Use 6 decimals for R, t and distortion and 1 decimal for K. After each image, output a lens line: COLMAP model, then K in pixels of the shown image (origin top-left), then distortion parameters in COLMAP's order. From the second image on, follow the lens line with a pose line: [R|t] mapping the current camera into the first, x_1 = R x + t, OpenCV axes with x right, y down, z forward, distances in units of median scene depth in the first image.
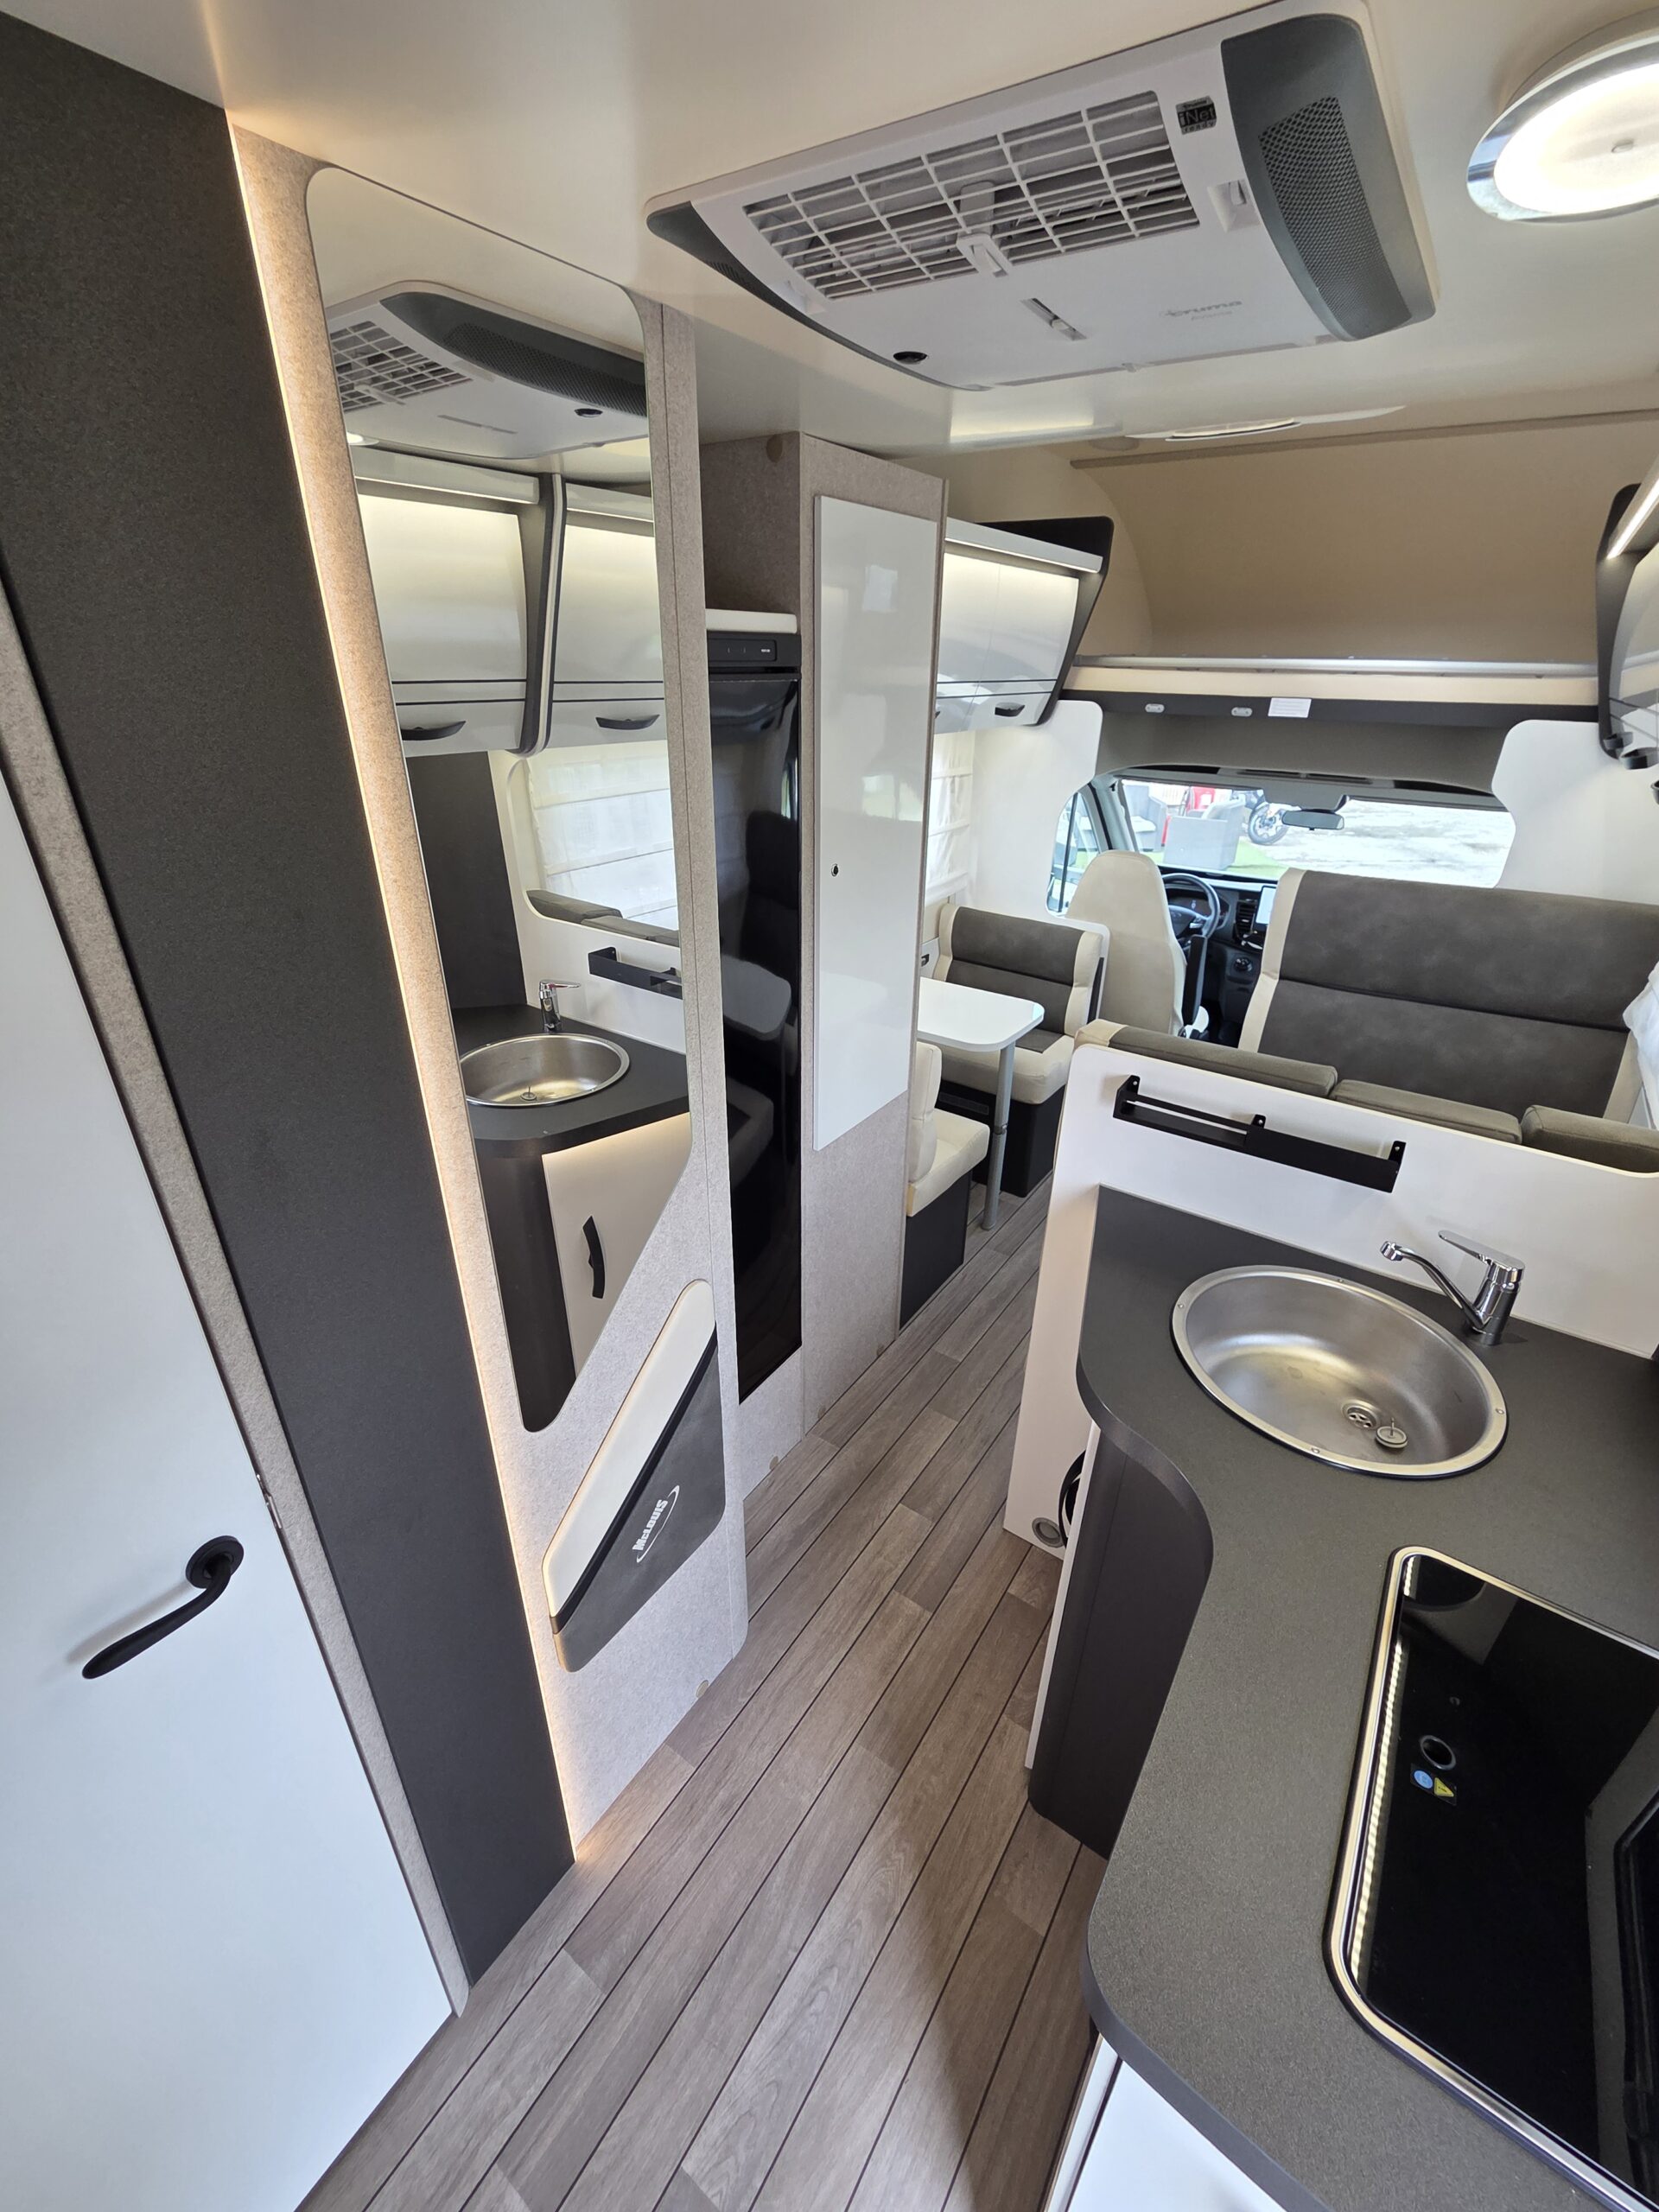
lens RADIAL K [[912.2, 0, 831.8], [0, 912.2, 1103.6], [0, 0, 1]] dist [-0.001338, 0.000538]
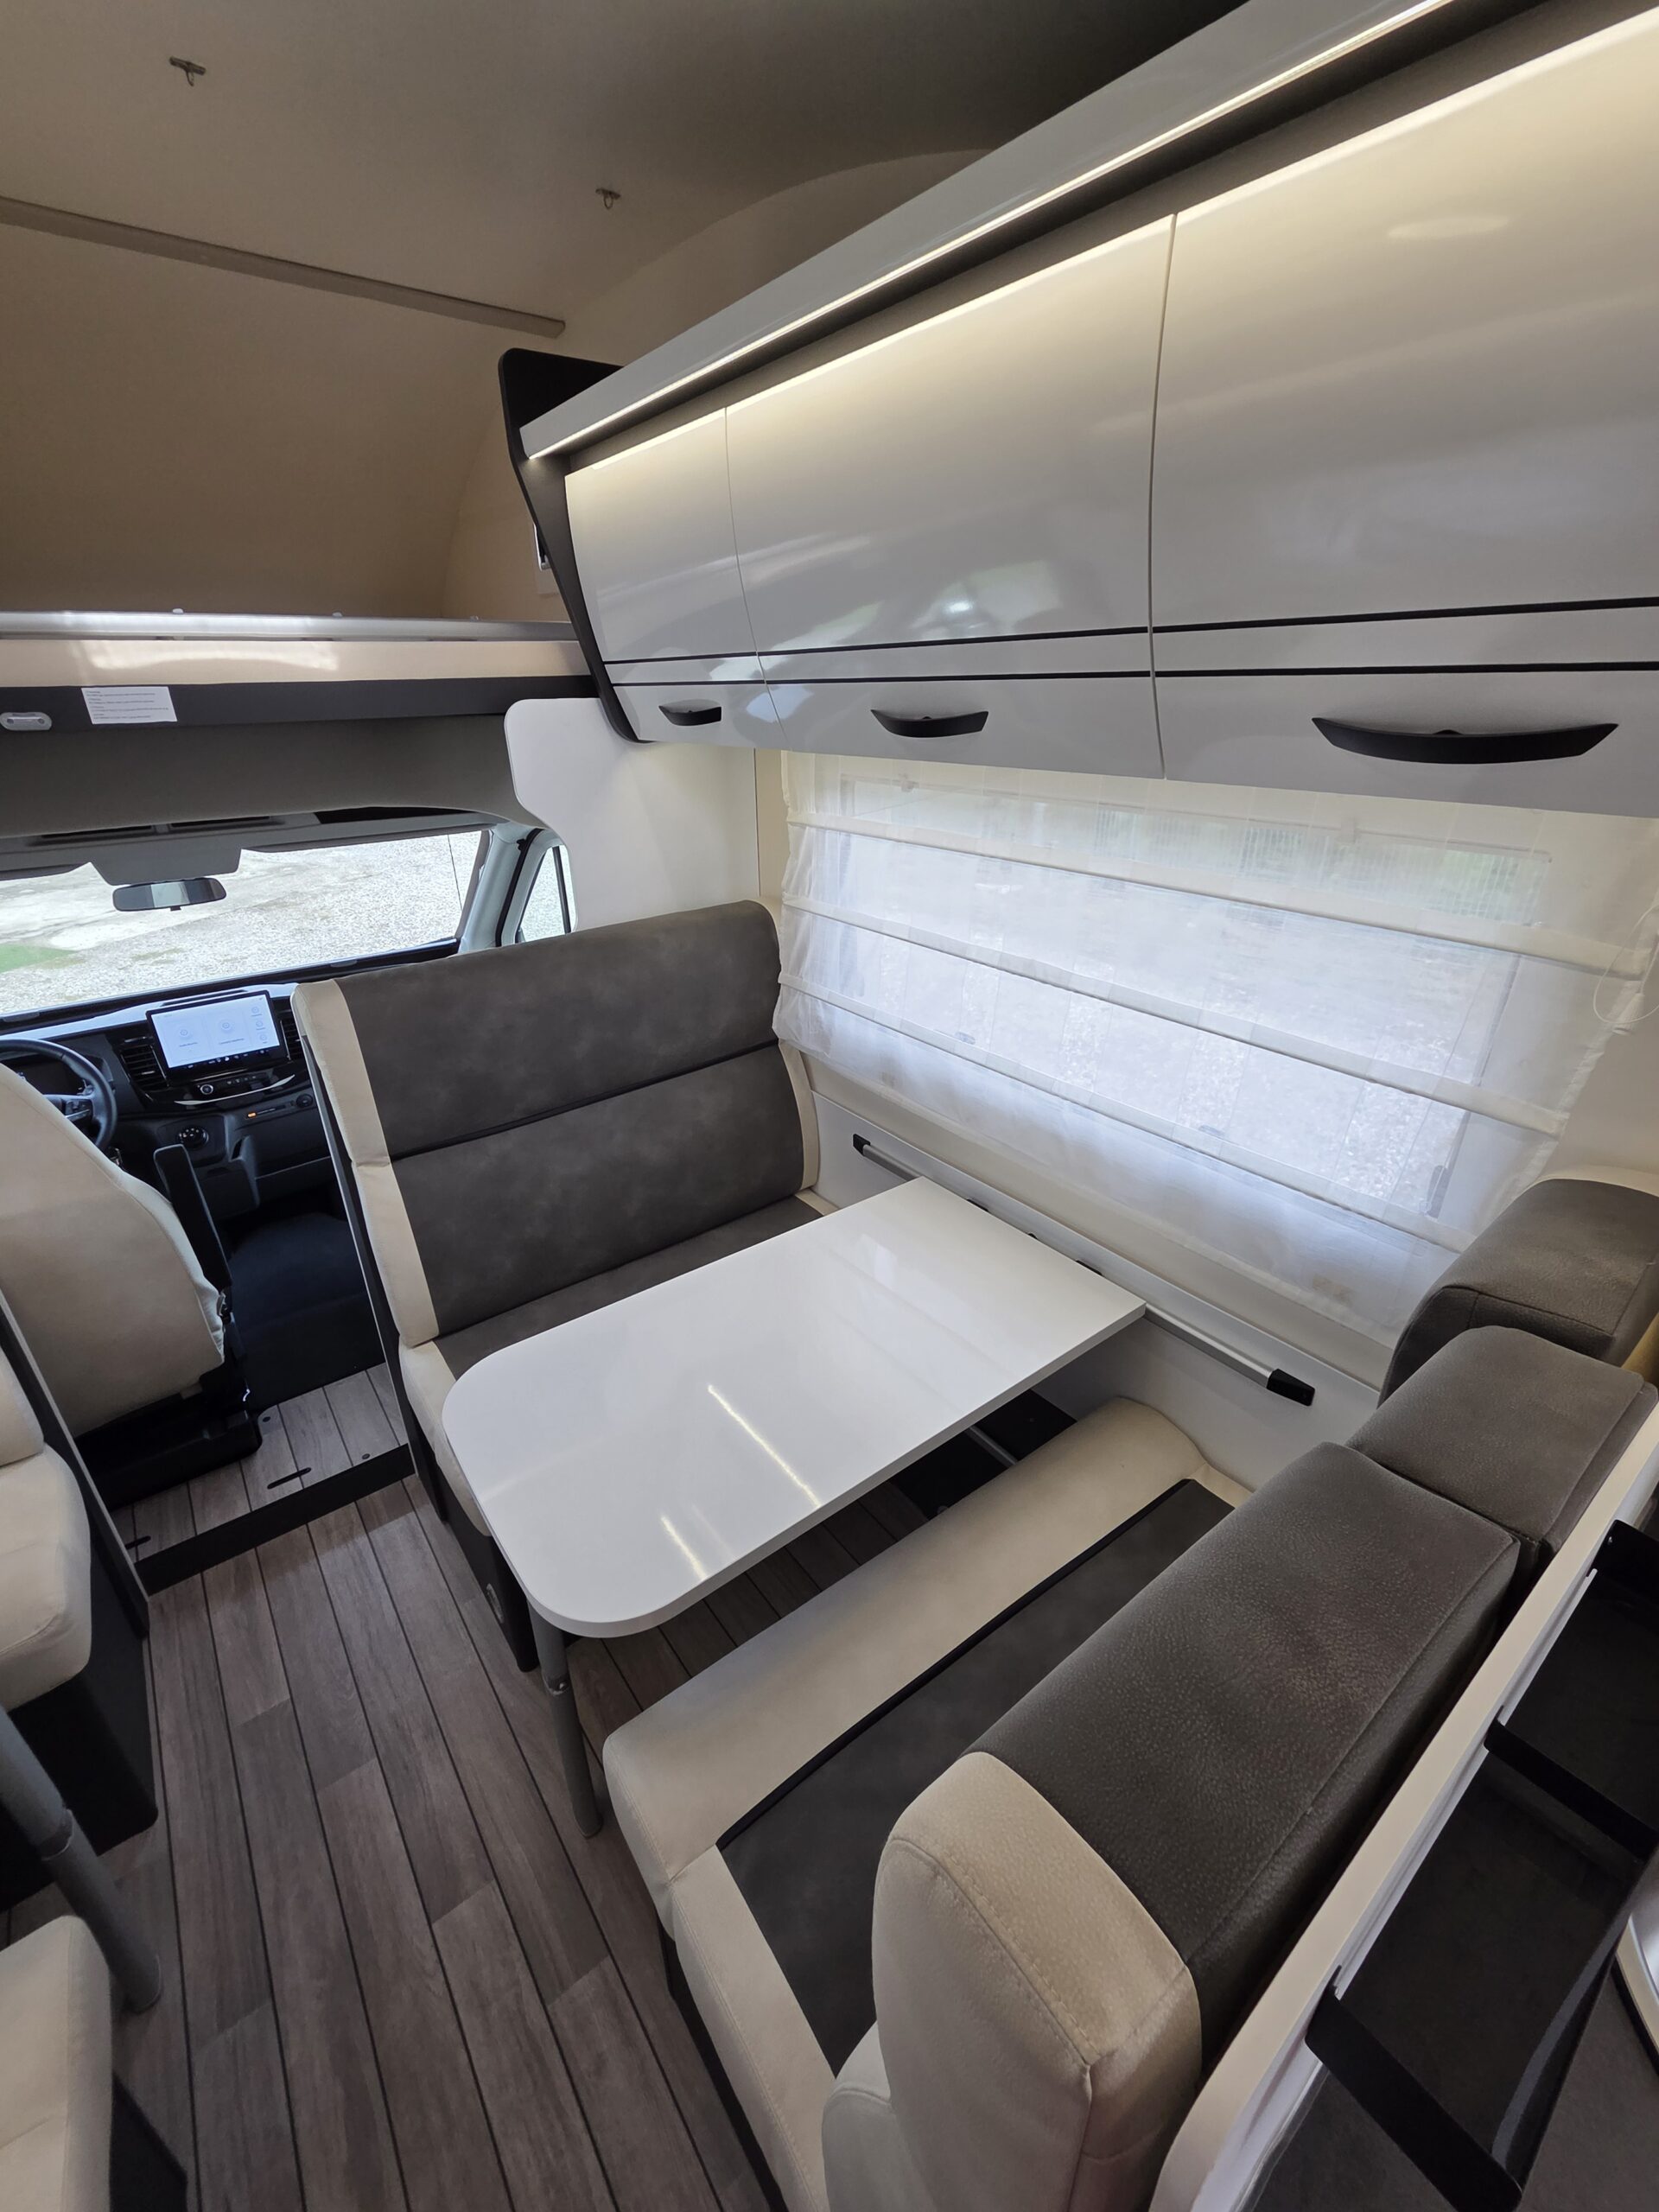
lens RADIAL K [[912.2, 0, 827.3], [0, 912.2, 1111.3], [0, 0, 1]] dist [-0.001338, 0.000538]
pose [[0.305455, -0.421156, 0.854005, 0.119050], [0.432050, 0.860533, 0.269843, -0.270101], [-0.848546, 0.286548, 0.444815, 0.658888]]
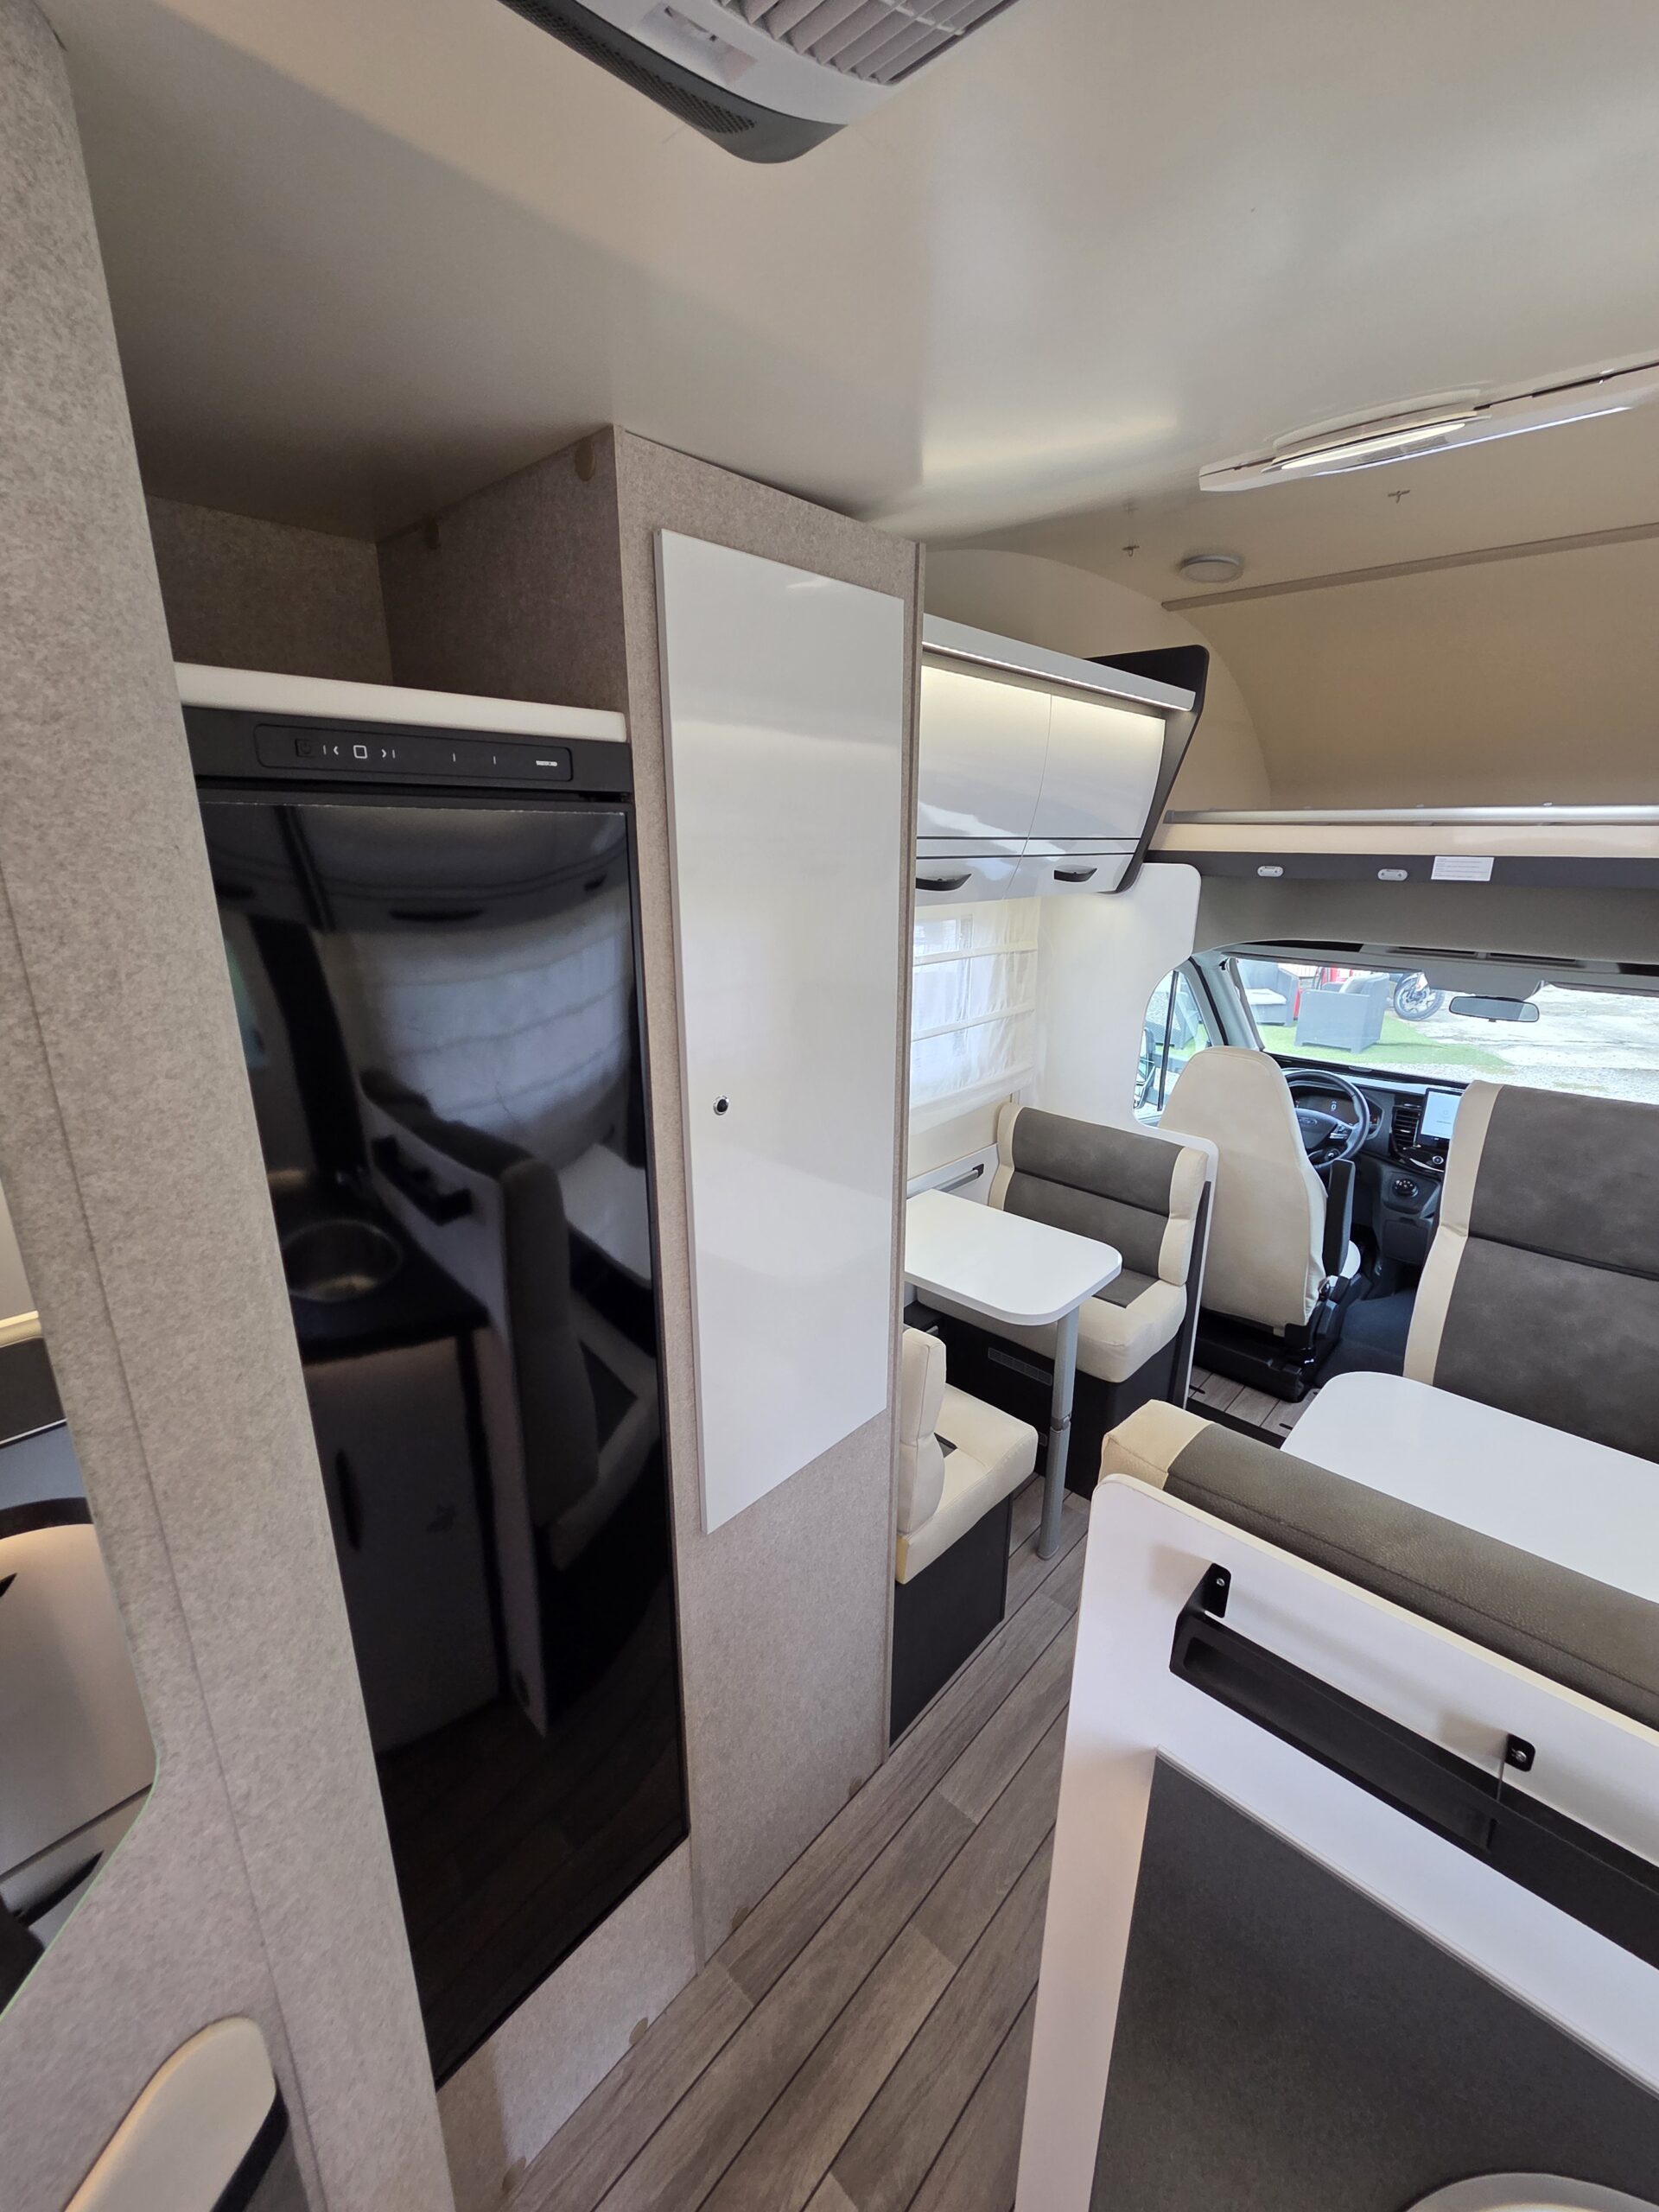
lens RADIAL K [[912.2, 0, 831.2], [0, 912.2, 1104.8], [0, 0, 1]] dist [-0.001338, 0.000538]
pose [[0.990730, 0.029791, -0.132540, 0.130165], [-0.051695, 0.984931, -0.165041, -0.126914], [0.125626, 0.170363, 0.977341, 0.321576]]
